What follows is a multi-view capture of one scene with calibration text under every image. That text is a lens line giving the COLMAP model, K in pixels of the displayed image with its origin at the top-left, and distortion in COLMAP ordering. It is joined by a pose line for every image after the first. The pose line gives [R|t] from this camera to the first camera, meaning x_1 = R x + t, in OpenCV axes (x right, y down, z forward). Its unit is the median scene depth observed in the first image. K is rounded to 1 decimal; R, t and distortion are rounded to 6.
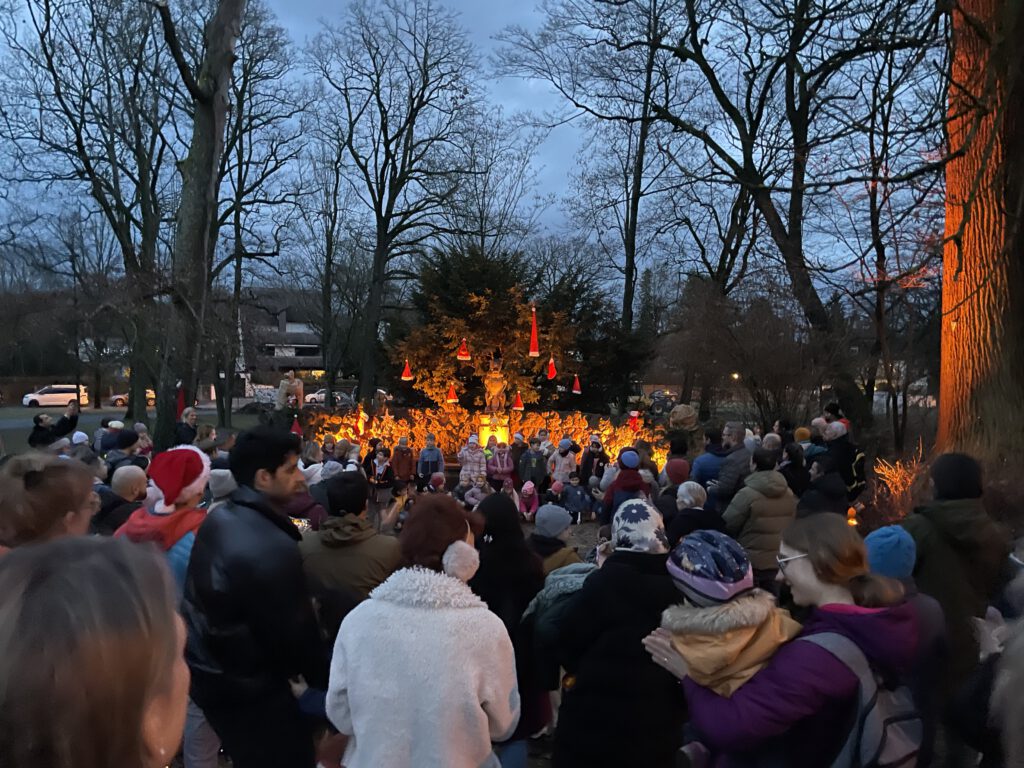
lens RADIAL K [[770.8, 0, 509.1], [0, 770.8, 403.7], [0, 0, 1]] dist [0.083839, -0.000480]
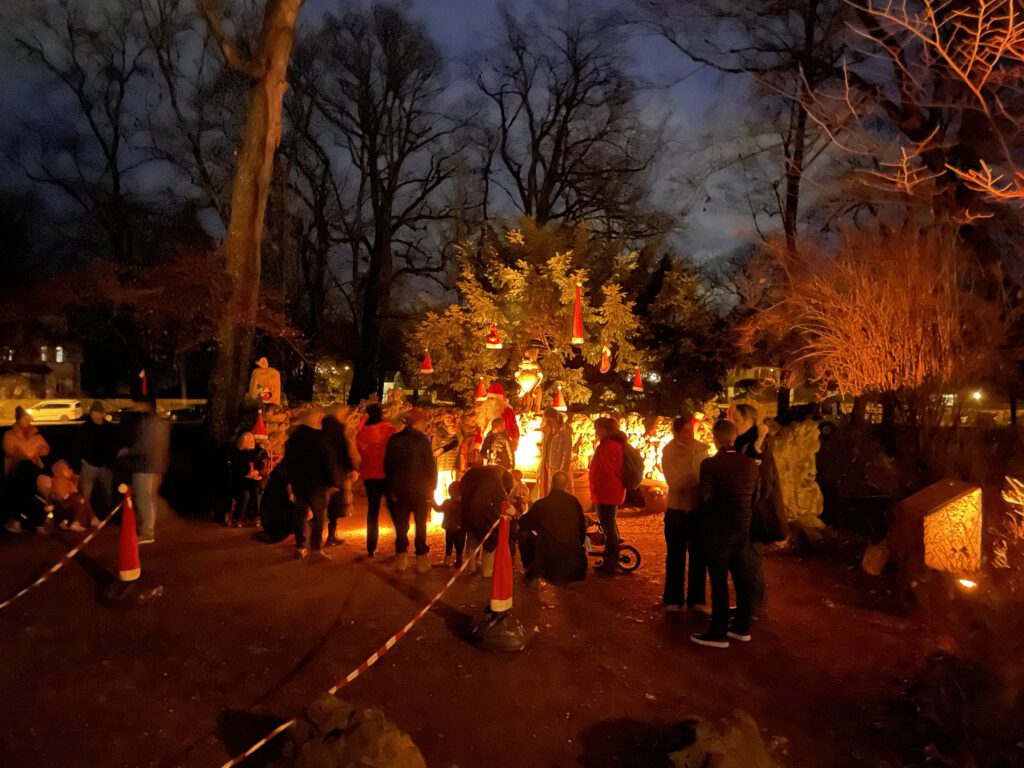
lens RADIAL K [[777.4, 0, 515.8], [0, 777.4, 387.5], [0, 0, 1]] dist [0.092950, -0.144000]
pose [[0.967091, -0.002096, -0.254422, 0.064728], [-0.010176, 0.998847, -0.046907, 0.008479], [0.254227, 0.047952, 0.965955, 0.079409]]
